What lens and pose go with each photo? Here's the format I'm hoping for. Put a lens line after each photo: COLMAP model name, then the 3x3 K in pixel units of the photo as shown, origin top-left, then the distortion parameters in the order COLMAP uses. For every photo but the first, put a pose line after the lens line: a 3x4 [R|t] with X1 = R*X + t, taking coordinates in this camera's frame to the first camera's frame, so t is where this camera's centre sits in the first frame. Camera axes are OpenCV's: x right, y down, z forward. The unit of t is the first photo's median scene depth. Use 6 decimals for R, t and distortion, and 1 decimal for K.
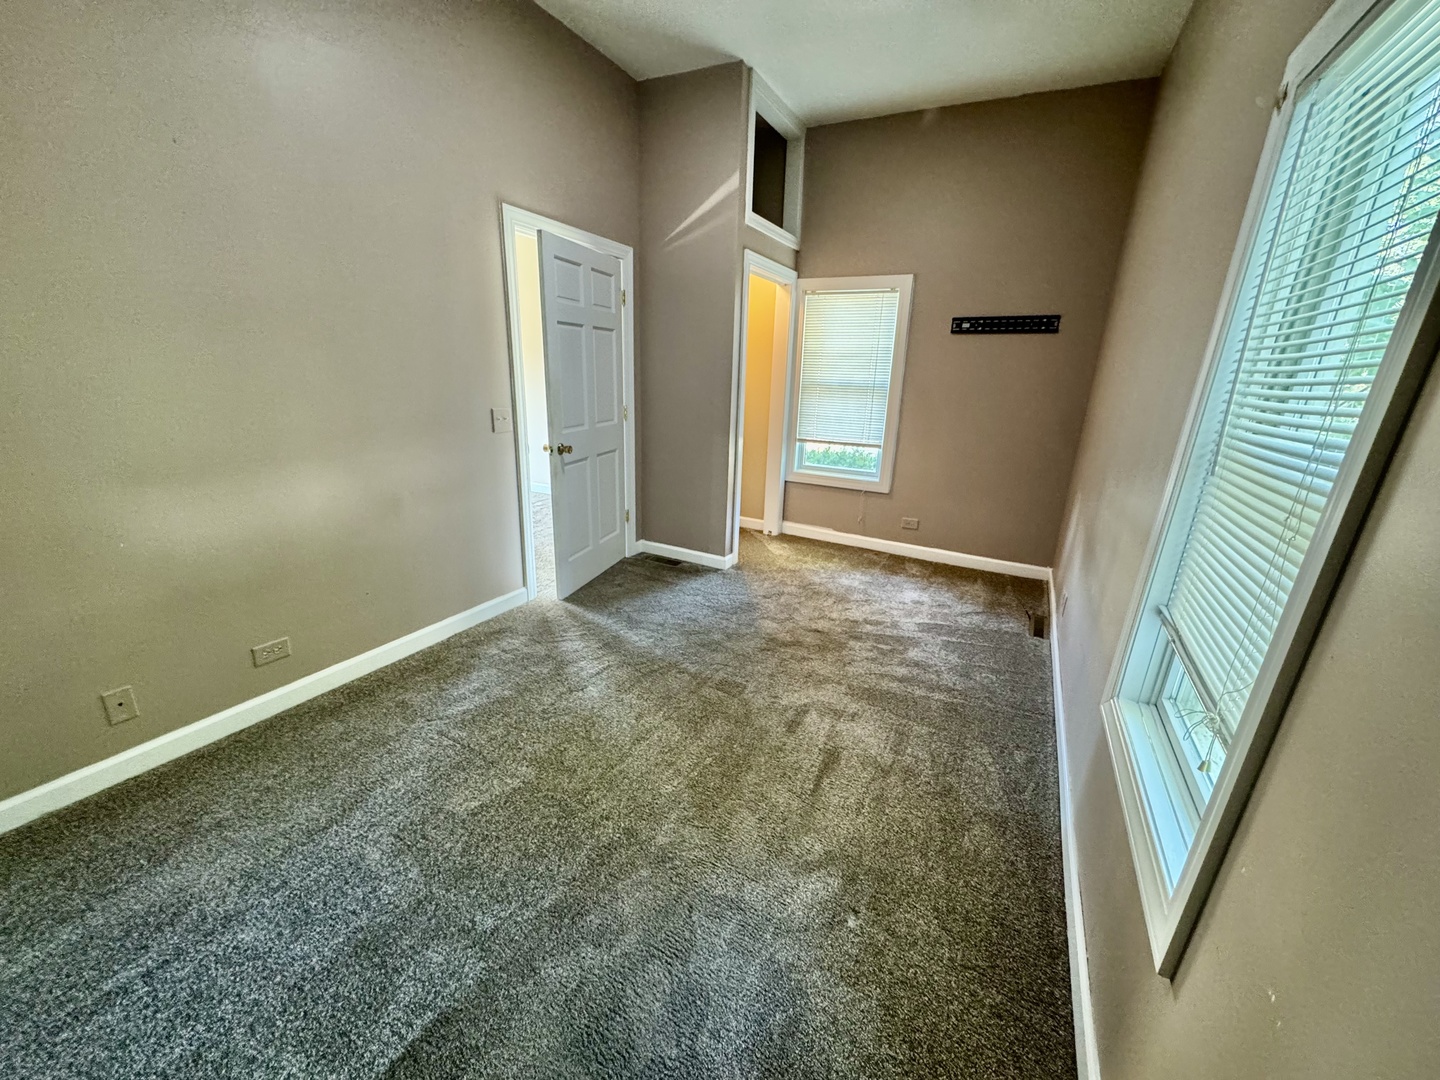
lens RADIAL K [[575.4, 0, 725.4], [0, 575.4, 536.2], [0, 0, 1]] dist [-0.000947, -0.000819]
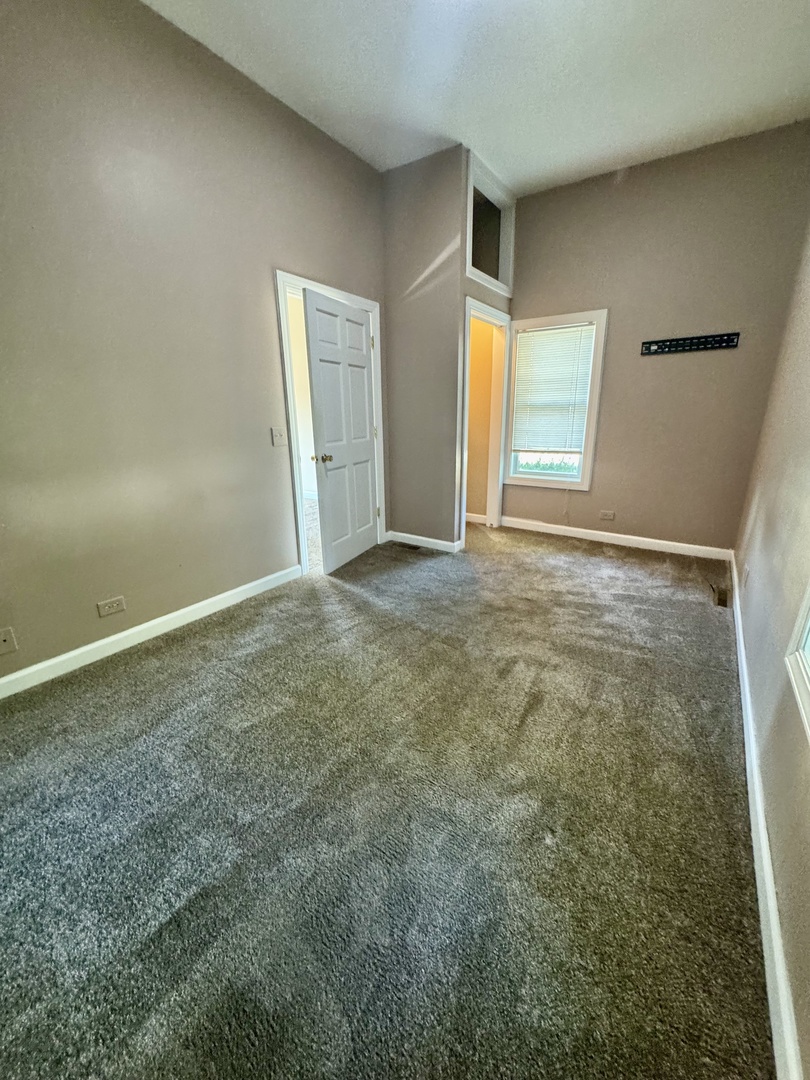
lens RADIAL K [[431.6, 0, 409.1], [0, 431.6, 538.6], [0, 0, 1]] dist [-0.000947, -0.000819]
pose [[0.991944, -0.009471, -0.126319, 0.029079], [0.009625, 0.999953, 0.000611, 0.034277], [0.126308, -0.001822, 0.991989, 0.057605]]
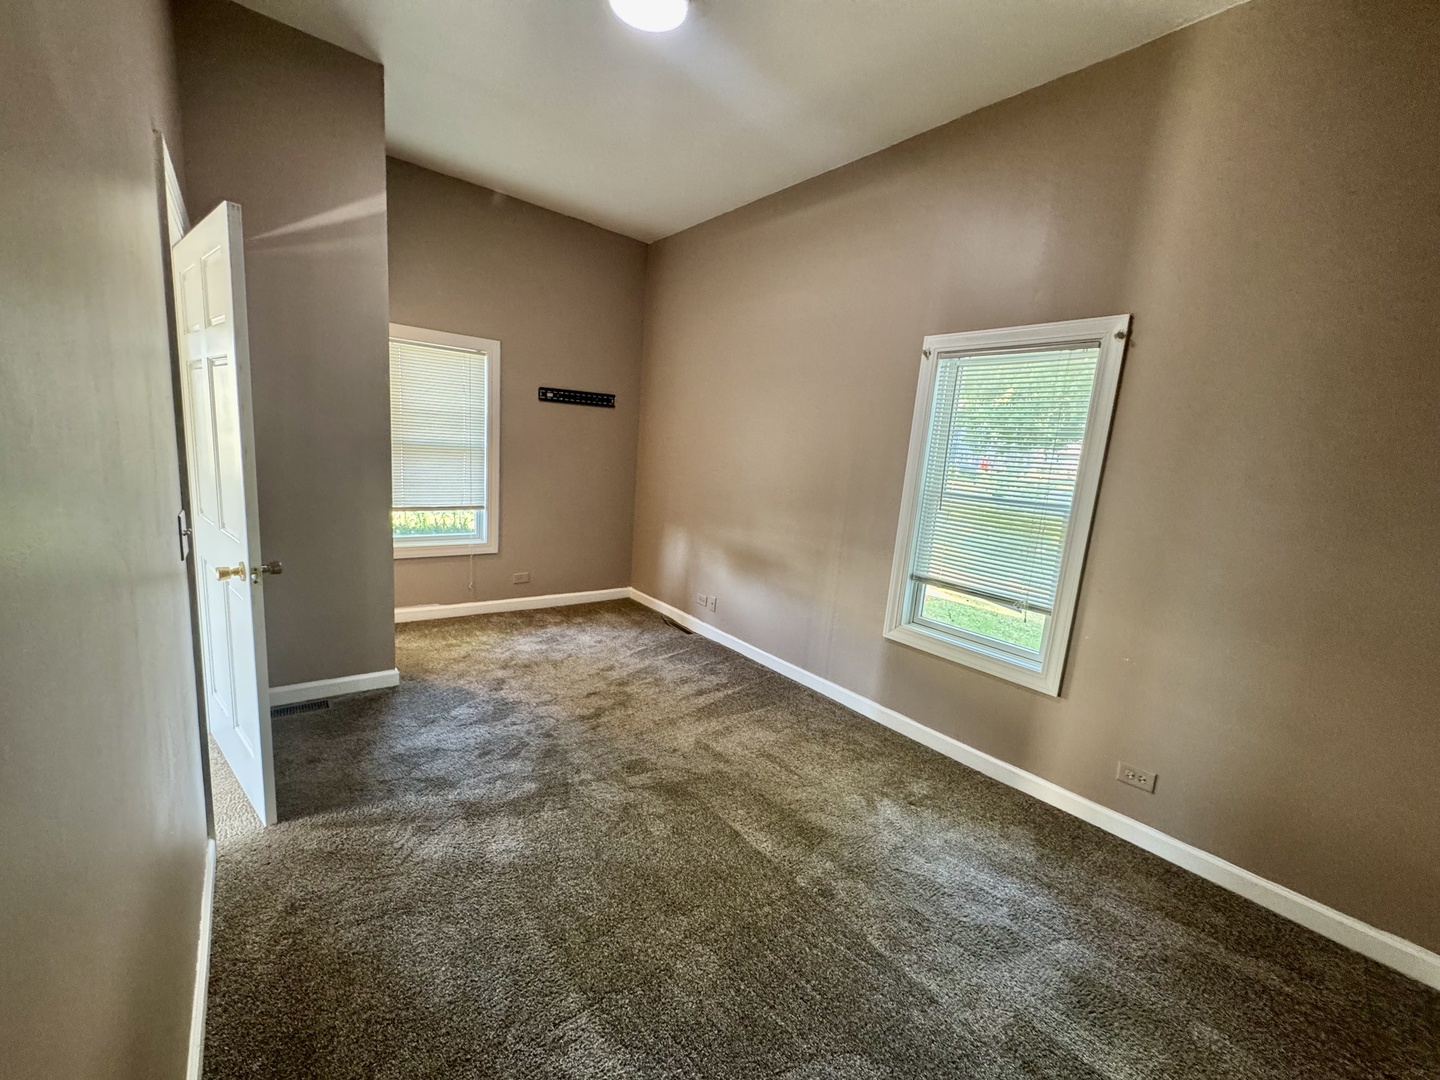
lens RADIAL K [[575.4, 0, 718.1], [0, 575.4, 534.7], [0, 0, 1]] dist [-0.000947, -0.000819]
pose [[0.404878, -0.144272, 0.902917, -0.674369], [0.198519, 0.977789, 0.067218, -0.143699], [-0.892560, 0.152032, 0.424527, 0.354904]]
